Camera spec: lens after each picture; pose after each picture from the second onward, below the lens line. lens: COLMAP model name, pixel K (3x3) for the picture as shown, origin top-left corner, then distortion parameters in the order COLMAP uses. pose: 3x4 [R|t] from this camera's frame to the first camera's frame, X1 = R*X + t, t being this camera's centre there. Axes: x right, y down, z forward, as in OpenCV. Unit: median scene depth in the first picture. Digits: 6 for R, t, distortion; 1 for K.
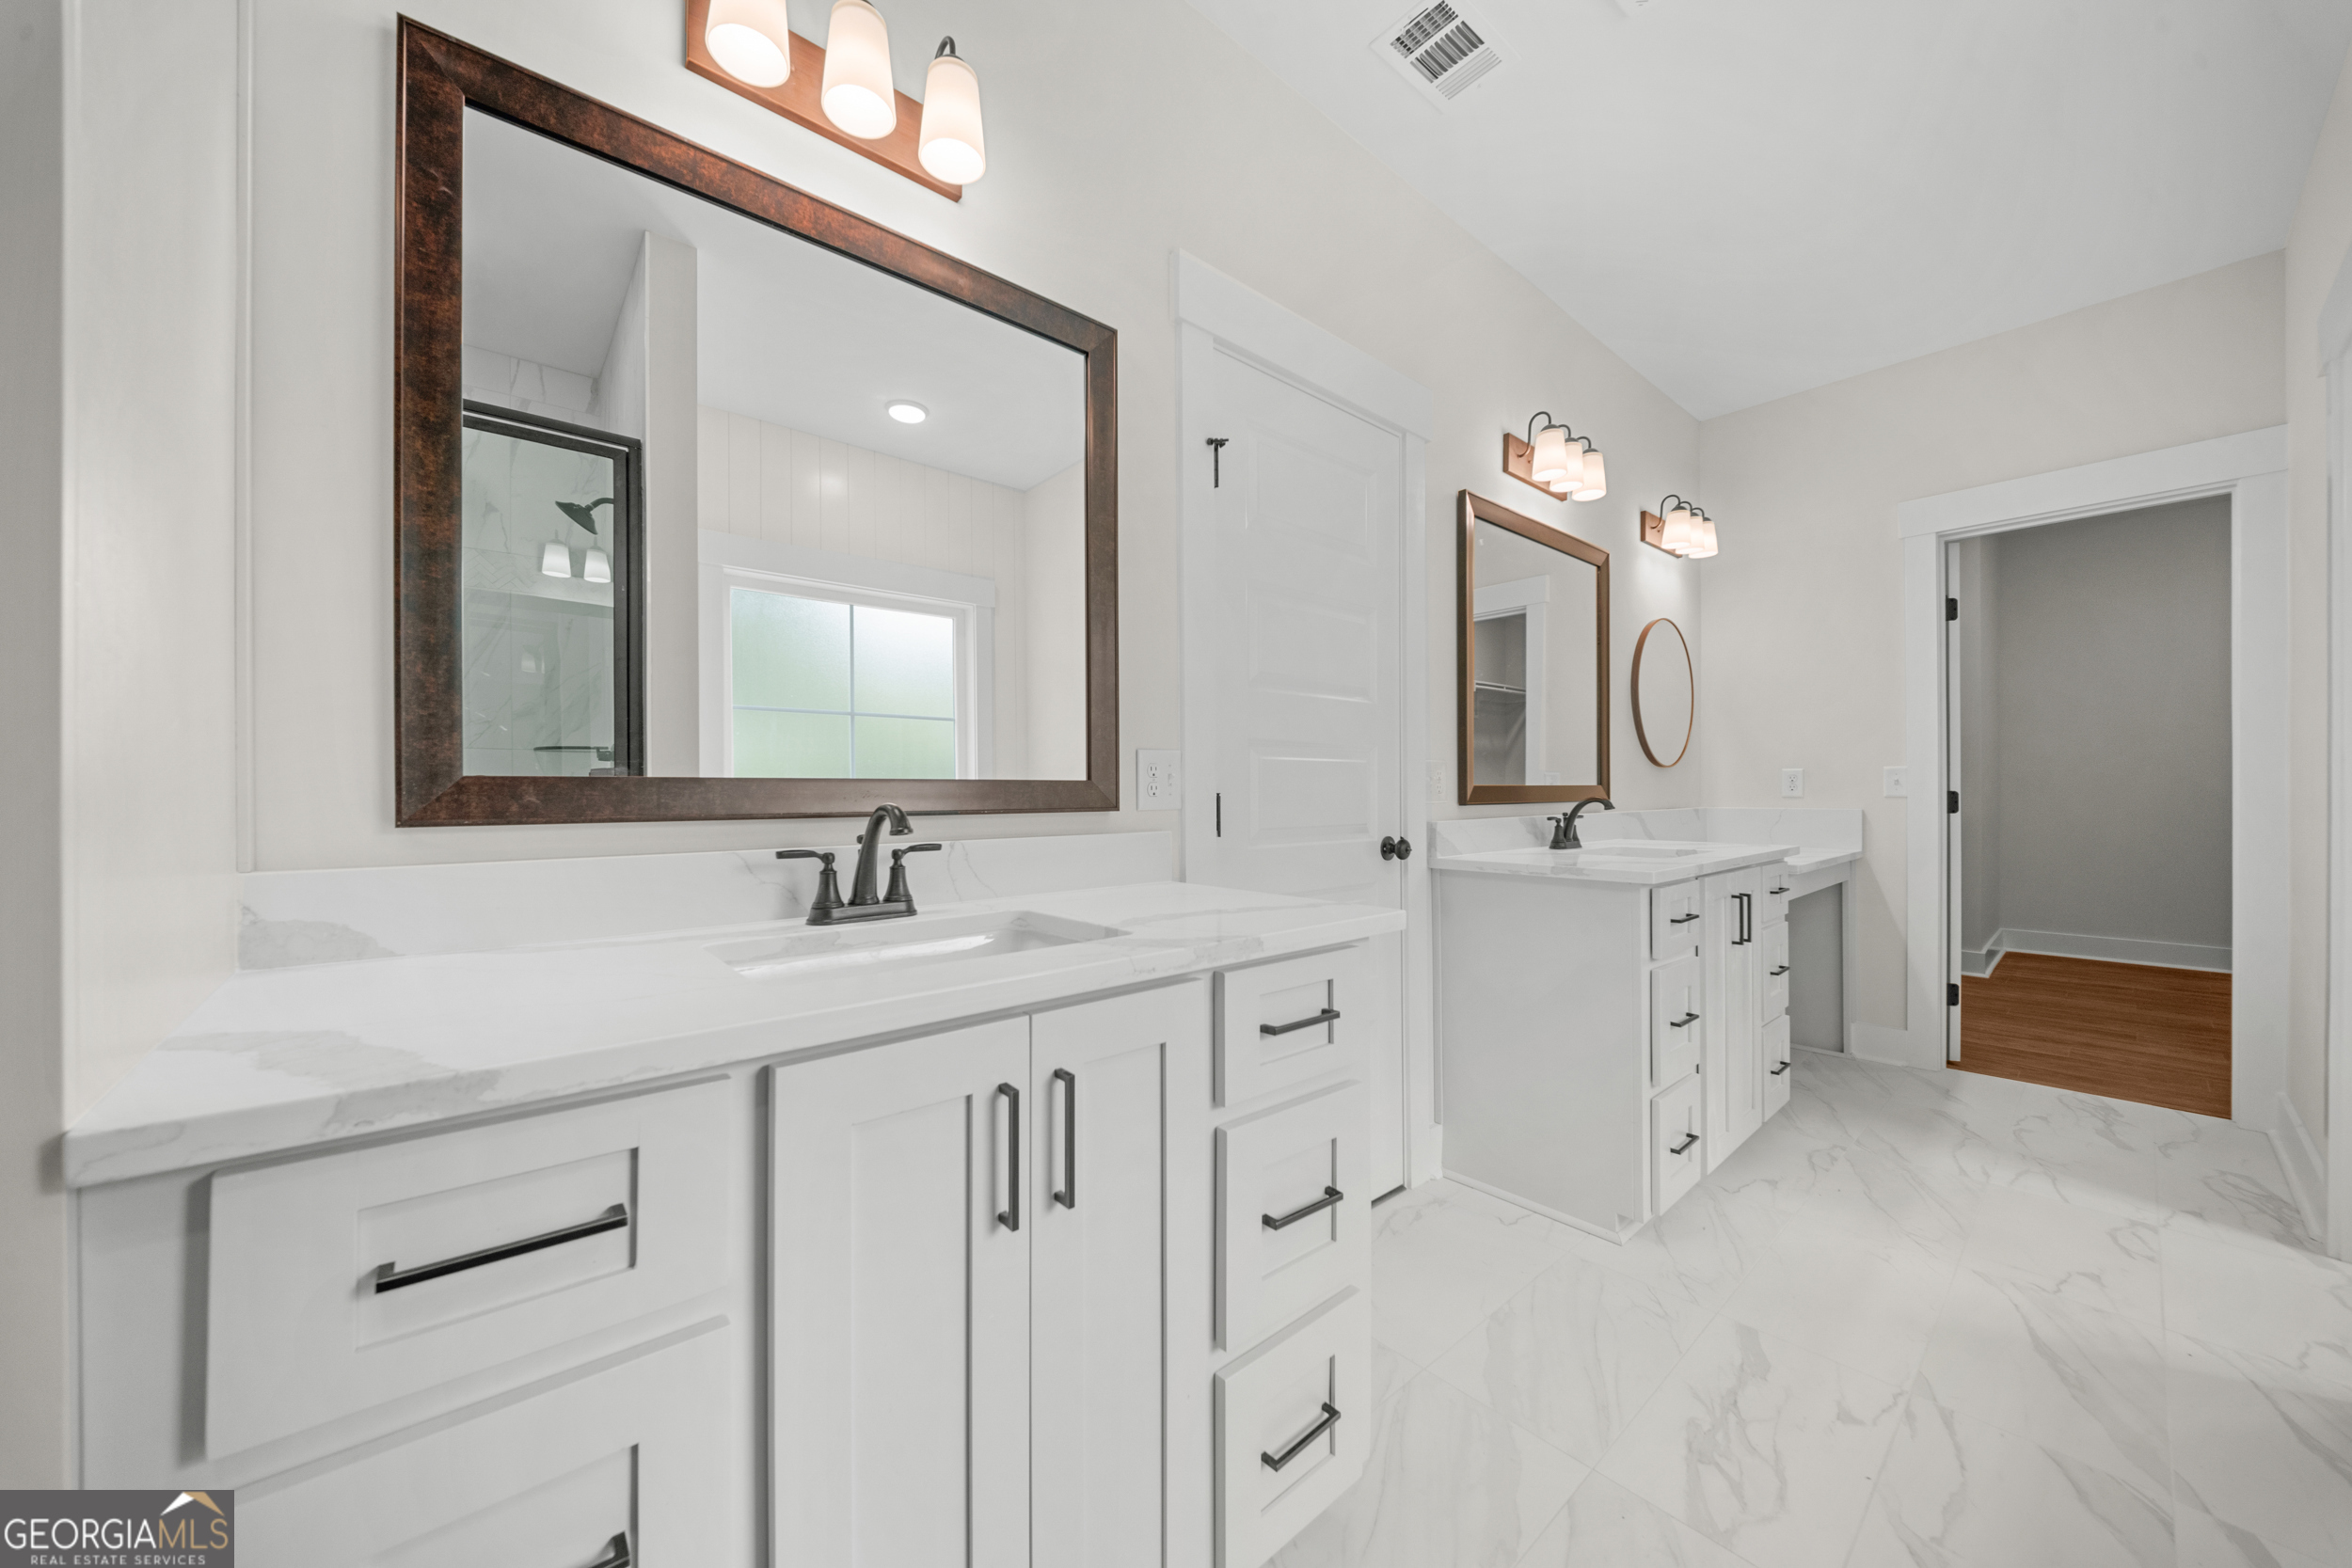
lens RADIAL K [[837.4, 0, 1175.0], [0, 837.4, 792.6], [0, 0, 1]] dist [0.000113, 0.000118]
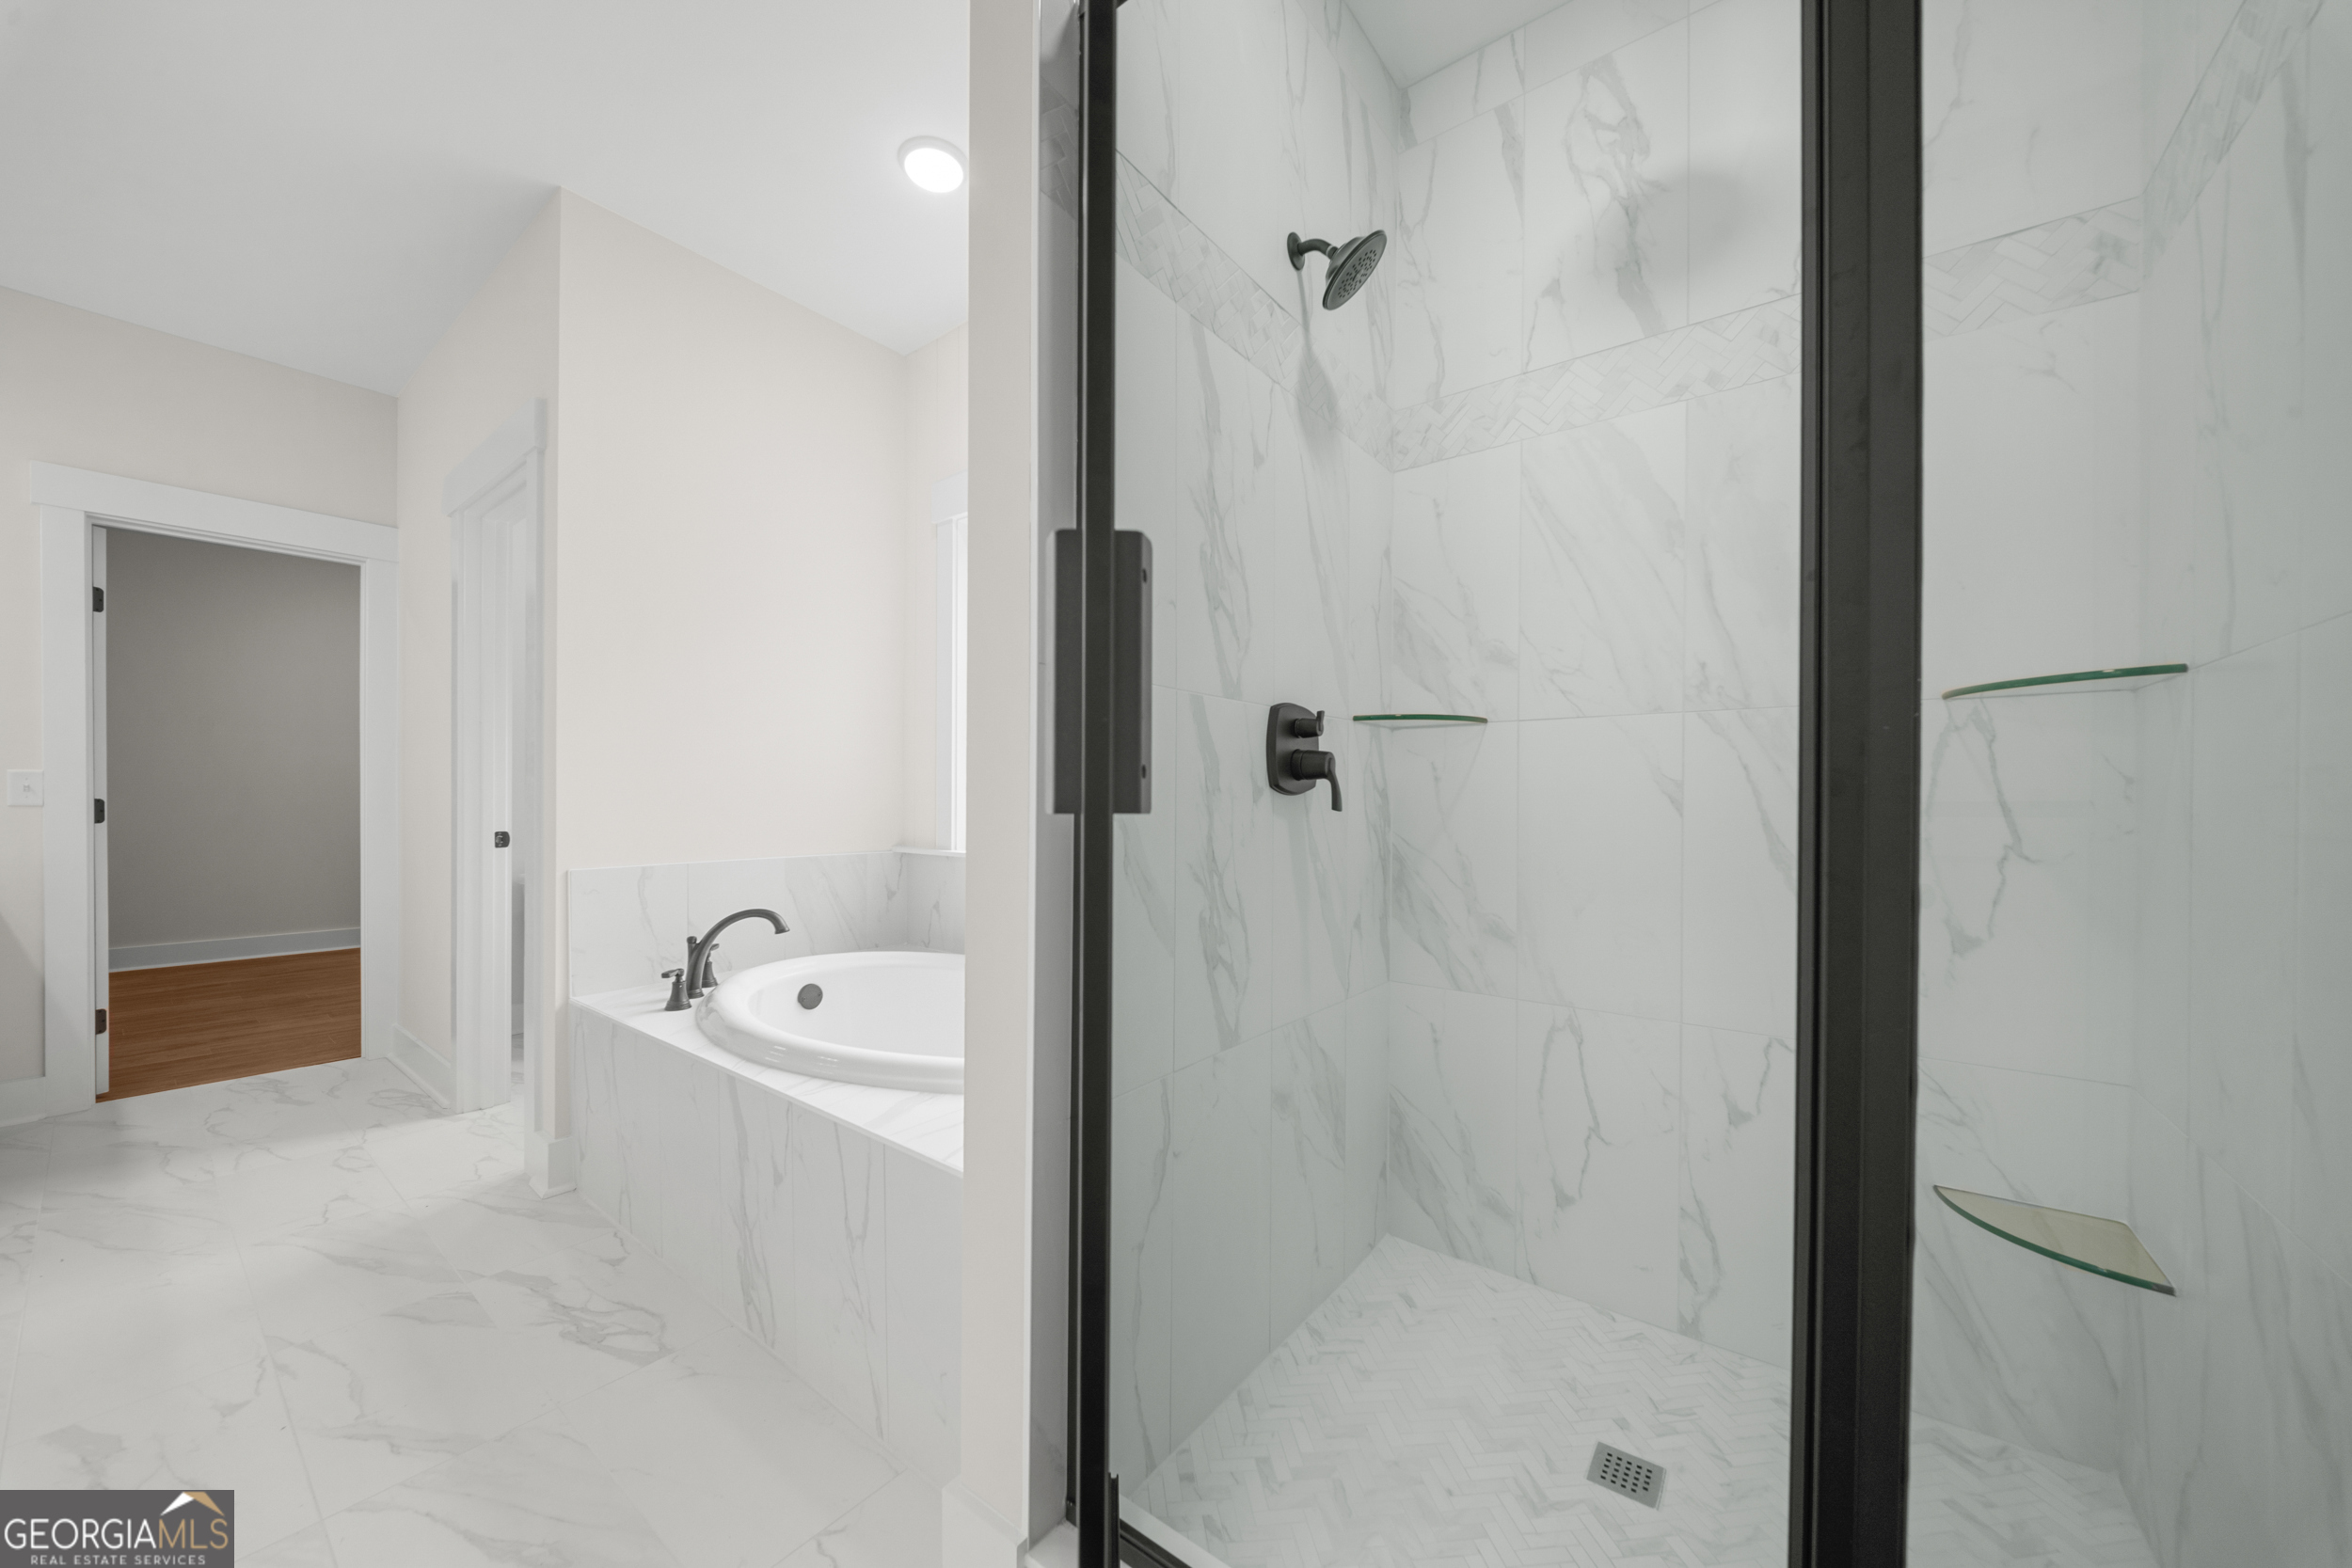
lens RADIAL K [[826.9, 0, 1188.1], [0, 826.9, 779.8], [0, 0, 1]] dist [0.000158, -0.007195]
pose [[-0.218199, 0.026339, 0.975549, -0.243893], [-0.000653, 0.999632, -0.027136, 0.000496], [-0.975904, -0.006558, -0.218102, 0.042241]]
